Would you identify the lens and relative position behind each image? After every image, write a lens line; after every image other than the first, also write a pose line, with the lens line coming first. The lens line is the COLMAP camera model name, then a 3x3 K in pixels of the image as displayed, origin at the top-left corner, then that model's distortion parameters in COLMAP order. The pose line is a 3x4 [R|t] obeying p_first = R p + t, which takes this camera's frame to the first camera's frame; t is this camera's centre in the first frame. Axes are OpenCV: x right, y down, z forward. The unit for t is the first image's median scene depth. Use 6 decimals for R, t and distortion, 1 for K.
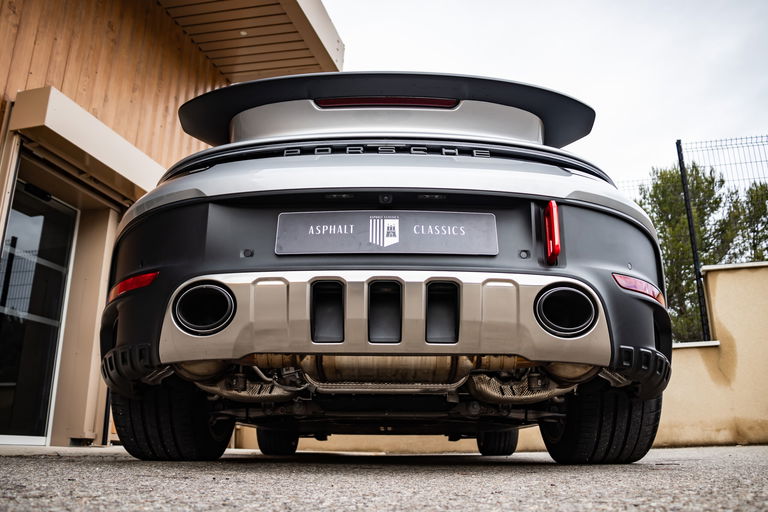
lens RADIAL K [[650.8, 0, 384.0], [0, 650.8, 256.0], [0, 0, 1]] dist [-0.258668, 0.339118]
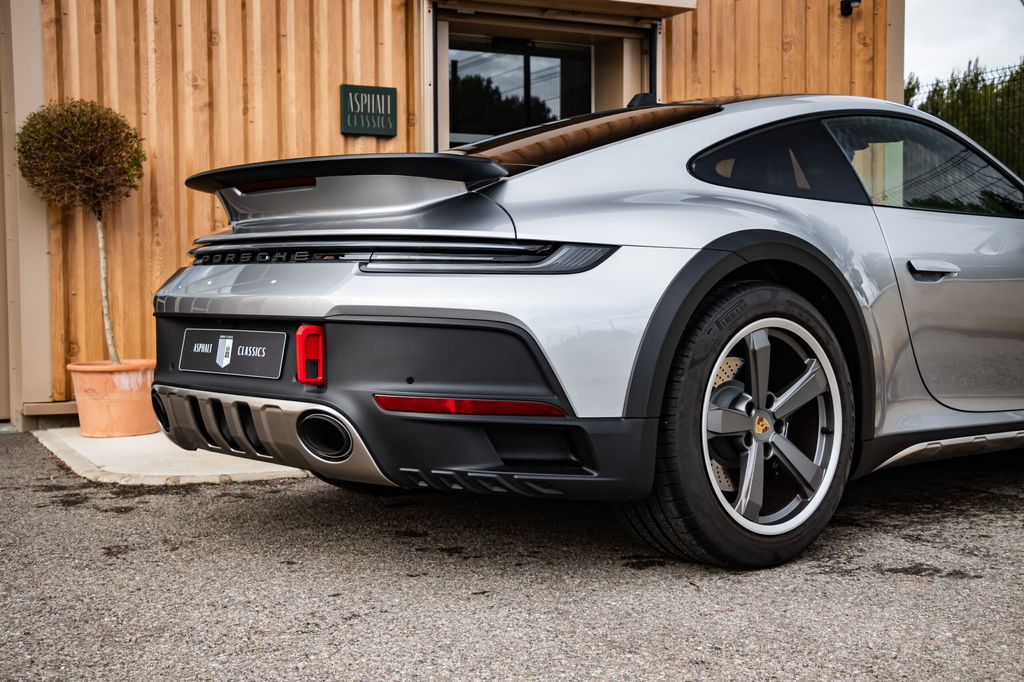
lens RADIAL K [[1361.7, 0, 512.0], [0, 1361.7, 341.0], [0, 0, 1]] dist [0.025979, 0.071788]
pose [[0.656598, 0.020882, -0.753952, 2.044201], [0.223774, 0.949215, 0.221170, -0.453103], [0.720281, -0.313935, 0.618580, -0.065409]]
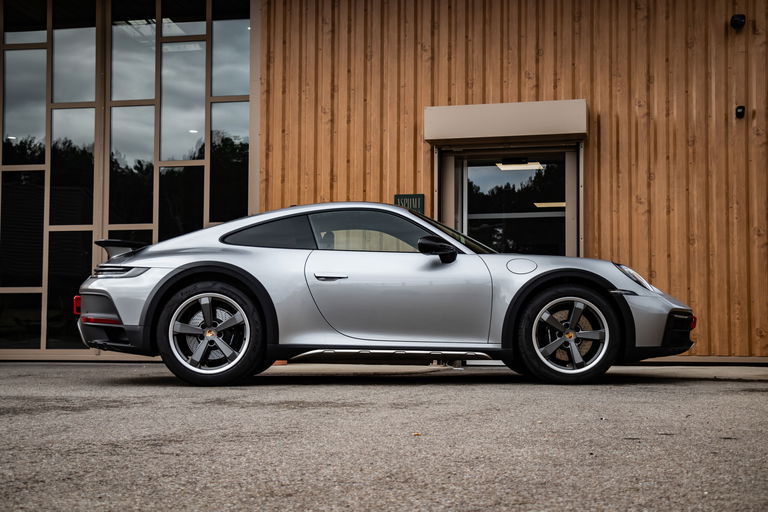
lens RADIAL K [[1084.0, 0, 363.5], [0, 1084.0, 257.1], [0, 0, 1]] dist [0.000058, 0.040059]
pose [[0.000914, -0.074735, -0.997203, 5.419090], [0.284998, 0.955867, -0.071376, 0.495117], [0.958528, -0.284135, 0.022173, 2.249696]]
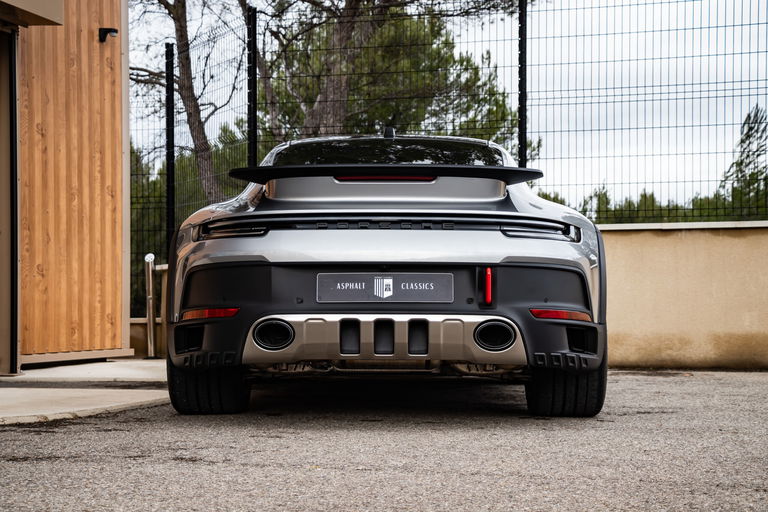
lens RADIAL K [[1521.9, 0, 384.0], [0, 1521.9, 256.0], [0, 0, 1]] dist [0.035144, 3.632032]
pose [[0.999955, -0.005397, -0.007841, 0.032048], [0.007243, 0.965905, 0.258797, -1.103236], [0.006177, -0.258842, 0.965900, -2.673518]]
